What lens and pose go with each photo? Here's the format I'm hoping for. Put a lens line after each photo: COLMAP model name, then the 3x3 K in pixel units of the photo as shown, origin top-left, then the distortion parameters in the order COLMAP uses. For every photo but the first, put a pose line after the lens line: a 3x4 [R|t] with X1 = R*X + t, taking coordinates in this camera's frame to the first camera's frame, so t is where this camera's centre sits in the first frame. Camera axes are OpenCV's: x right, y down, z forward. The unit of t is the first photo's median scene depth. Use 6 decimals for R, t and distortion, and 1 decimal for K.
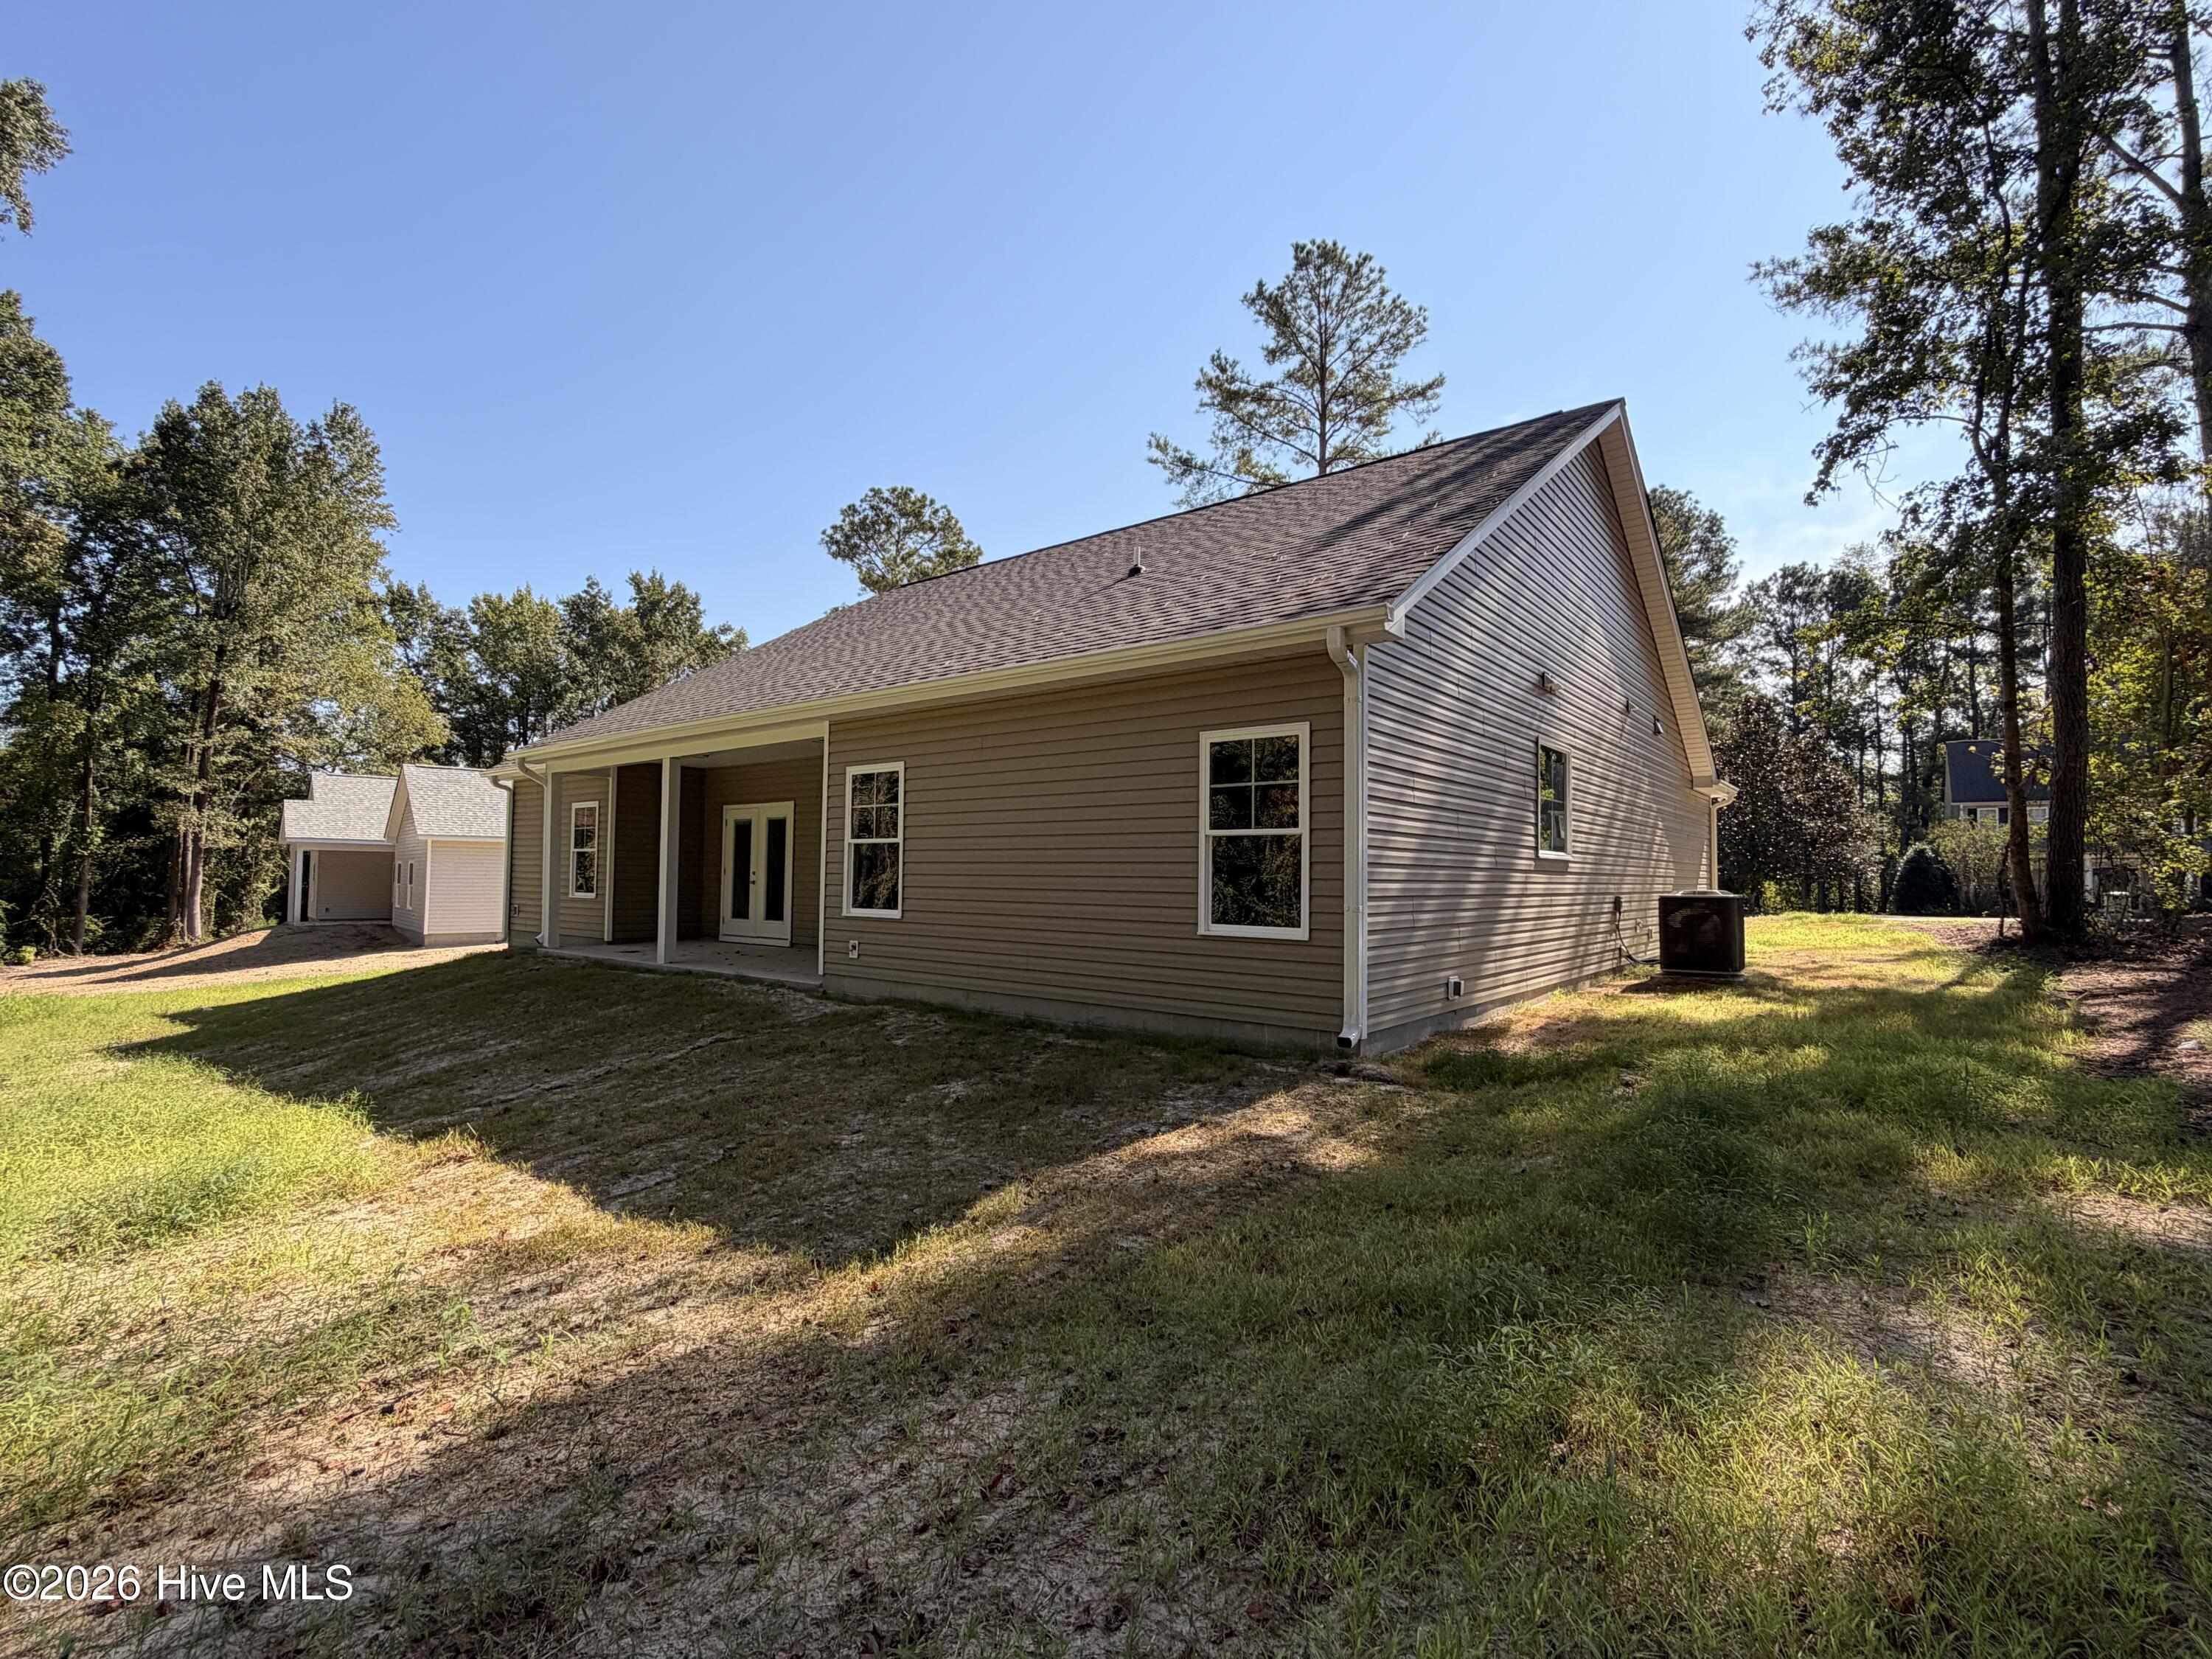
lens RADIAL K [[999.5, 0, 1106.0], [0, 999.5, 829.5], [0, 0, 1]] dist [-0.001698, -0.000370]
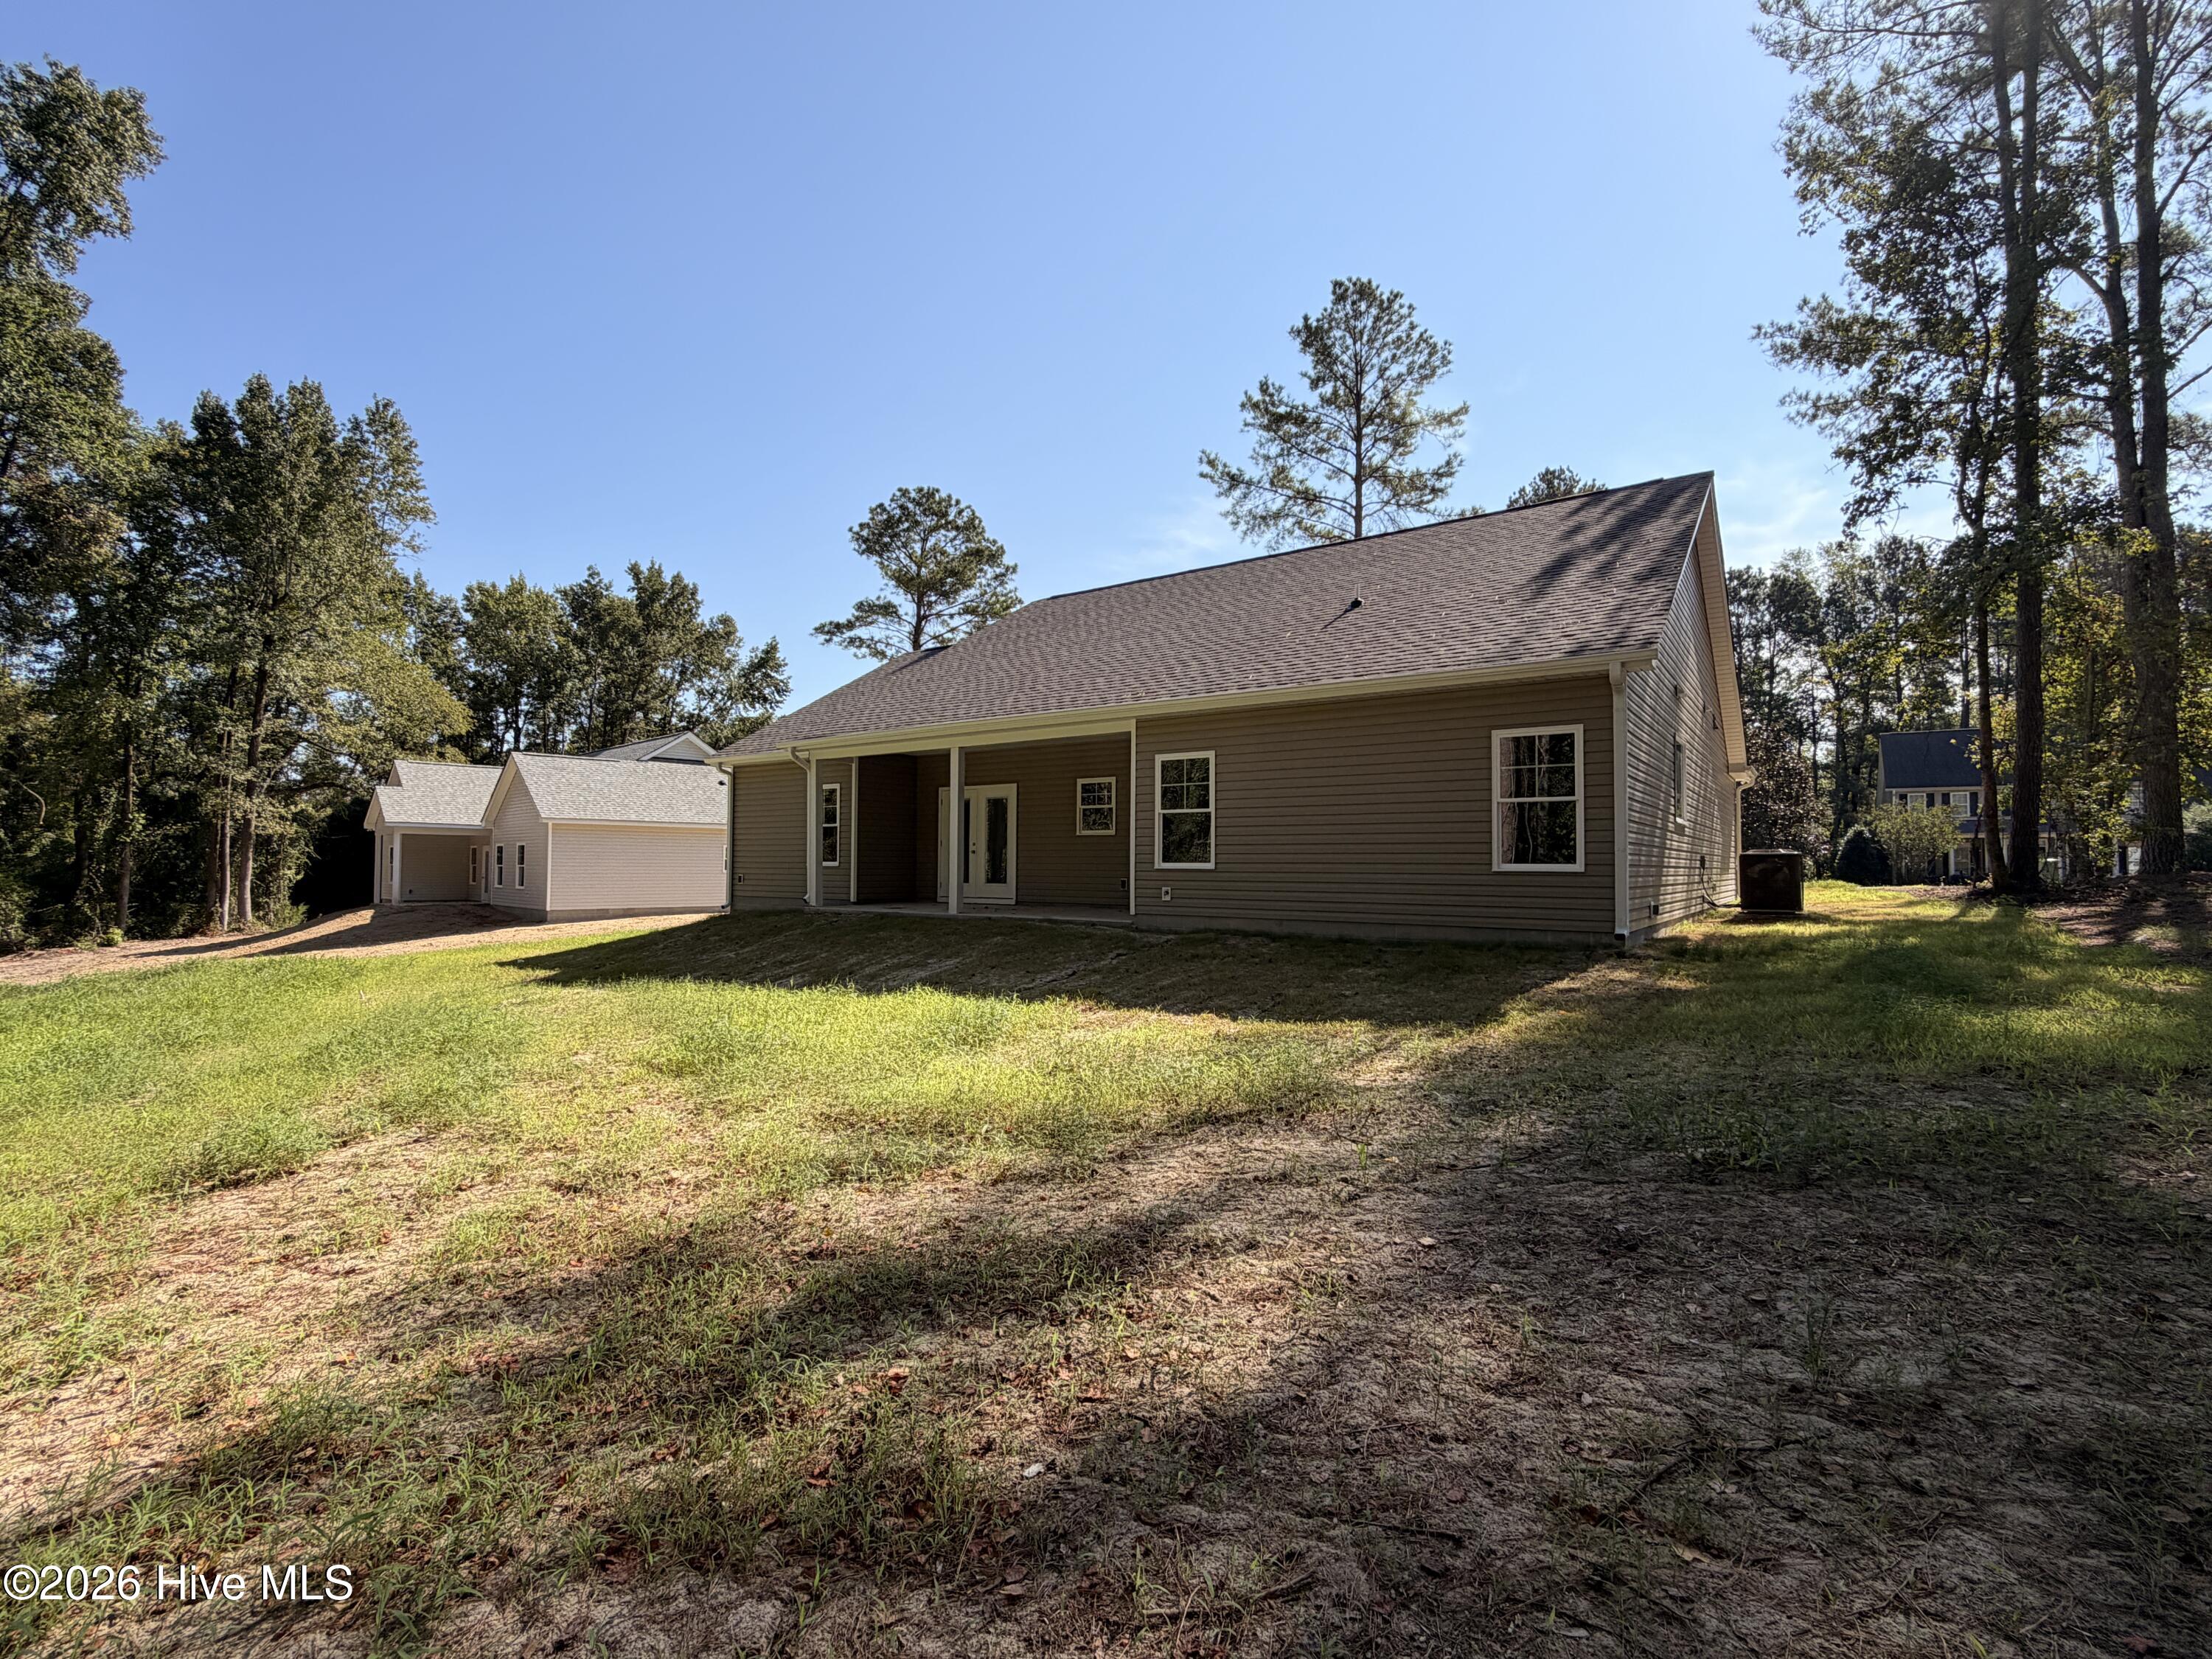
lens RADIAL K [[999.5, 0, 1106.0], [0, 999.5, 829.5], [0, 0, 1]] dist [-0.001698, -0.000370]
pose [[0.998466, -0.003053, 0.055277, -0.117186], [0.002436, 0.999934, 0.011221, 0.005916], [-0.055307, -0.011069, 0.998408, -0.087757]]
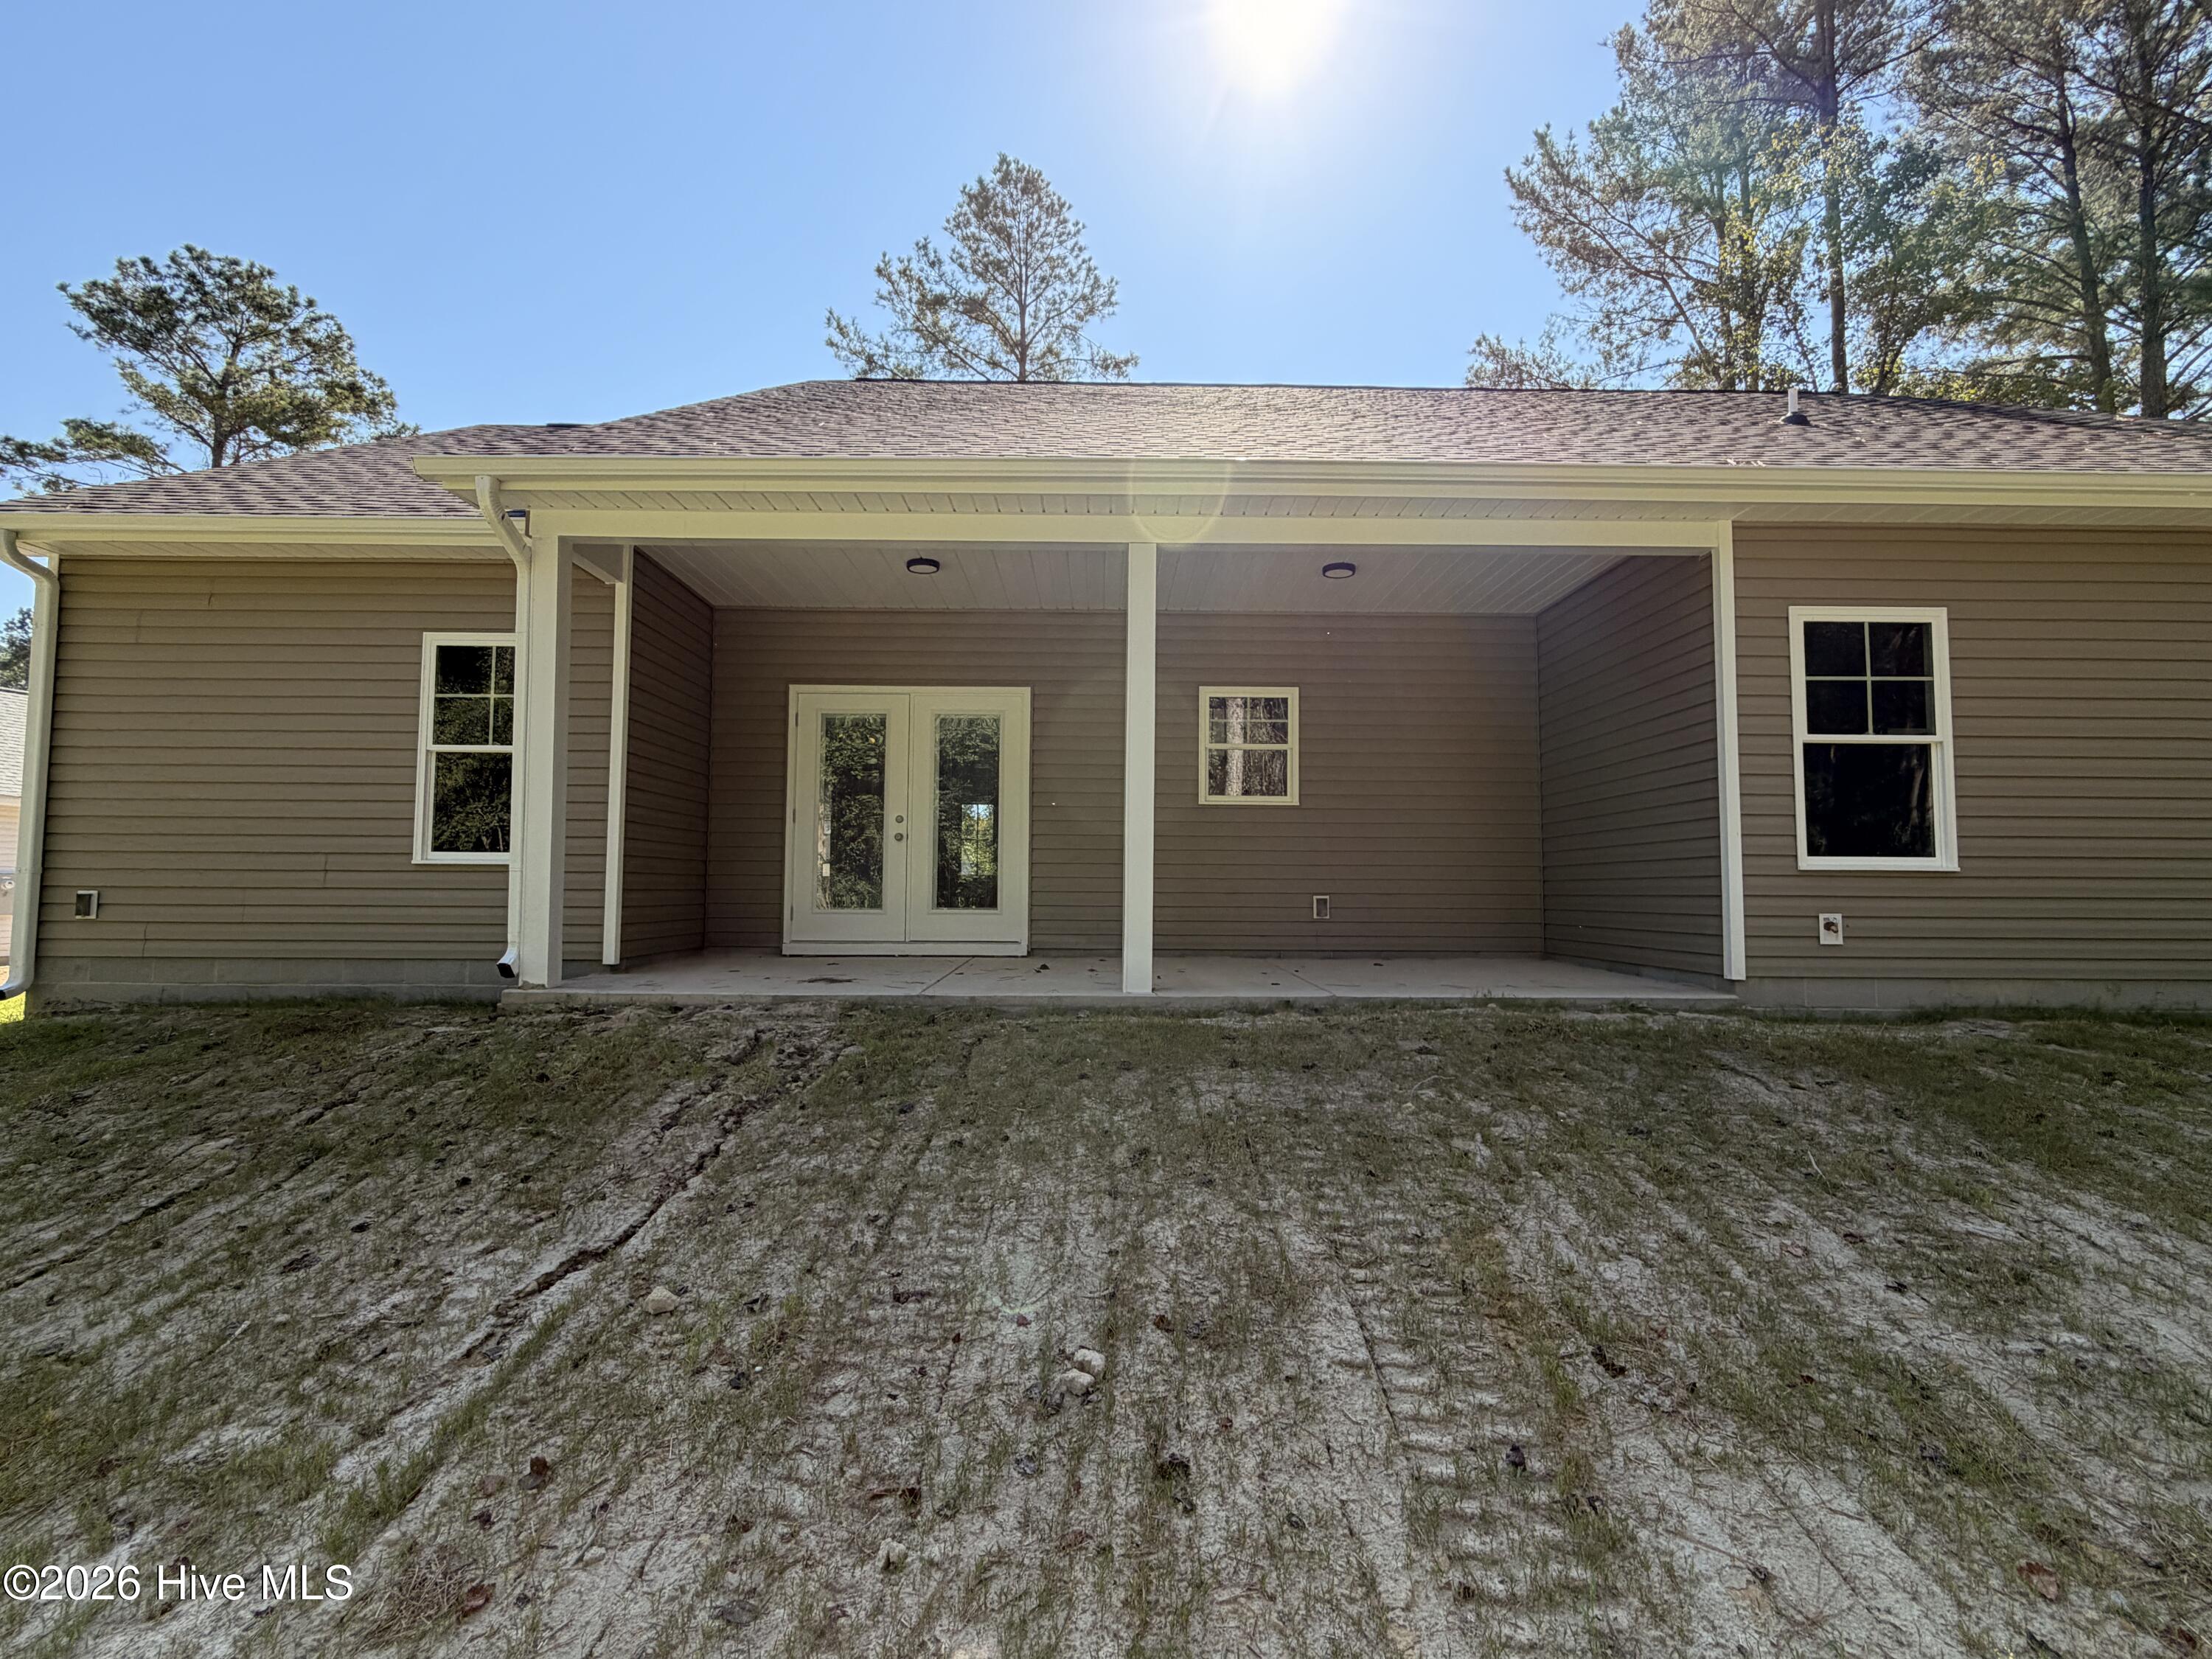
lens RADIAL K [[999.5, 0, 1106.0], [0, 999.5, 829.5], [0, 0, 1]] dist [-0.001698, -0.000370]
pose [[0.770404, 0.031279, 0.636788, -0.268611], [-0.026360, 0.999504, -0.017205, 0.024439], [-0.637011, -0.003531, 0.770847, 0.240083]]
